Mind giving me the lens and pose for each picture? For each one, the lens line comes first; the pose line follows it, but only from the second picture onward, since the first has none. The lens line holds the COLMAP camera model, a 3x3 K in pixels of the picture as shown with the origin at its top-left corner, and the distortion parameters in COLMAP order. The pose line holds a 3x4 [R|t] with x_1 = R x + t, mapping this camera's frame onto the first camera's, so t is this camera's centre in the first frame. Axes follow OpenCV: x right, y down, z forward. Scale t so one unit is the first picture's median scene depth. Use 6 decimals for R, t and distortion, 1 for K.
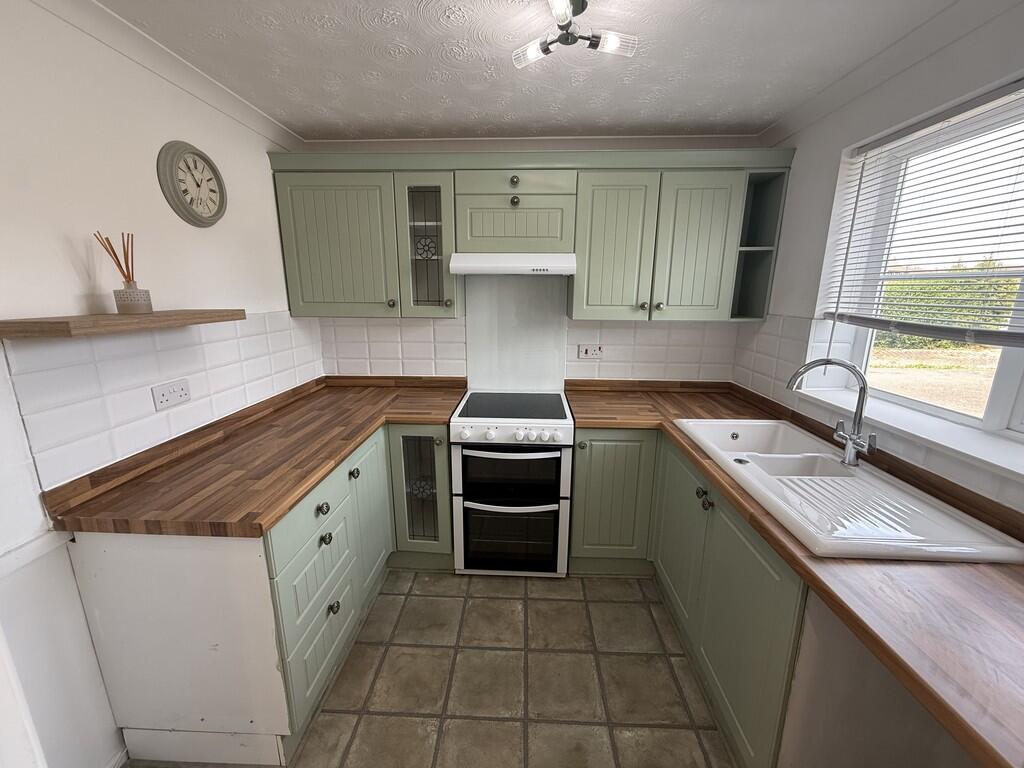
lens RADIAL K [[406.5, 0, 510.4], [0, 406.5, 383.0], [0, 0, 1]] dist [0.000287, 0.000120]
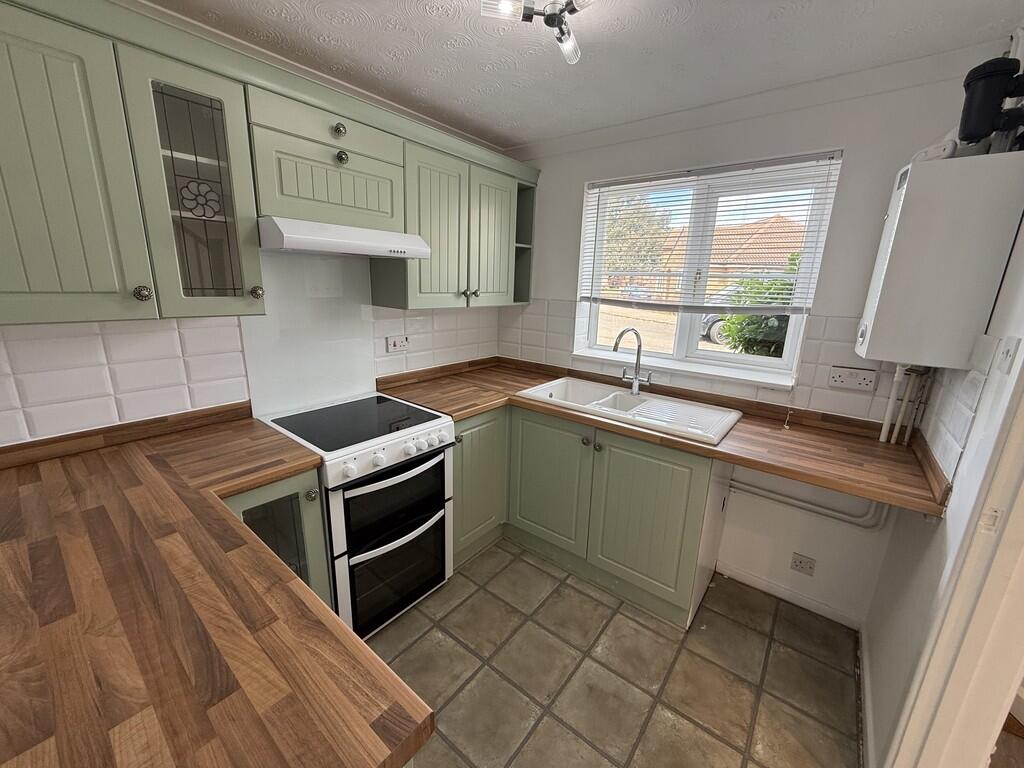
lens RADIAL K [[406.5, 0, 510.4], [0, 406.5, 383.0], [0, 0, 1]] dist [0.000287, 0.000120]
pose [[0.593279, -0.184379, 0.783598, -0.483133], [0.154355, 0.981410, 0.114058, -0.068876], [-0.790060, 0.053284, 0.610709, 0.305110]]
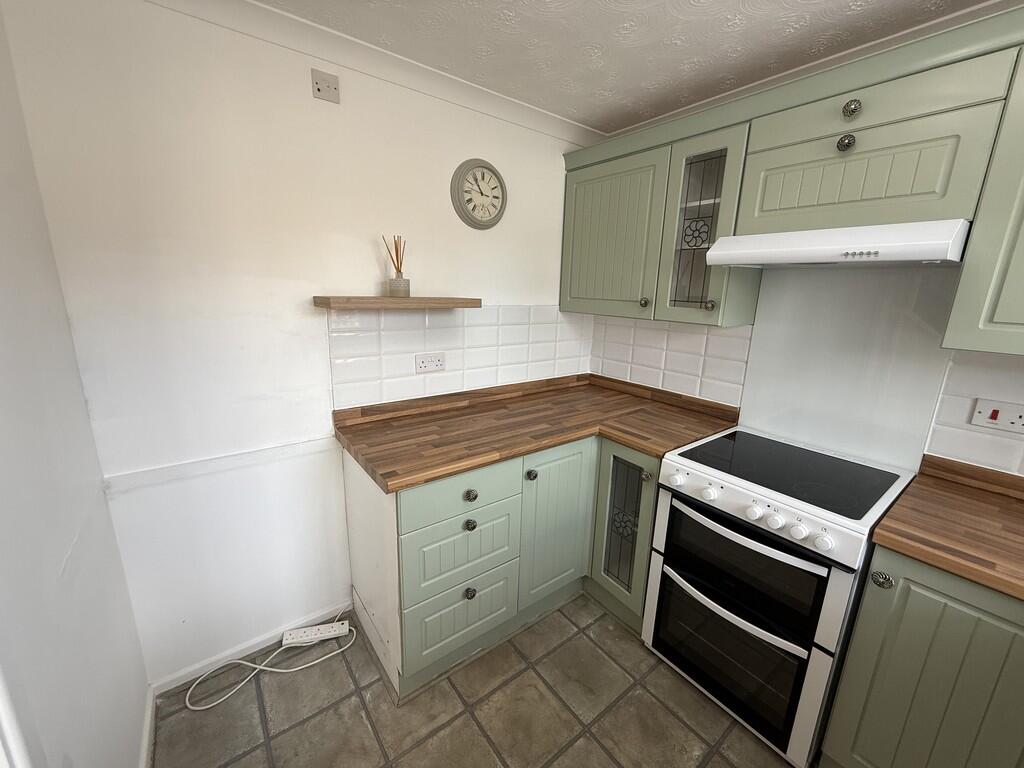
lens RADIAL K [[406.5, 0, 510.4], [0, 406.5, 383.0], [0, 0, 1]] dist [0.000287, 0.000120]
pose [[0.639138, 0.189909, -0.745276, 0.213553], [-0.197572, 0.977057, 0.079536, -0.045520], [0.743282, 0.096411, 0.661995, 0.258795]]
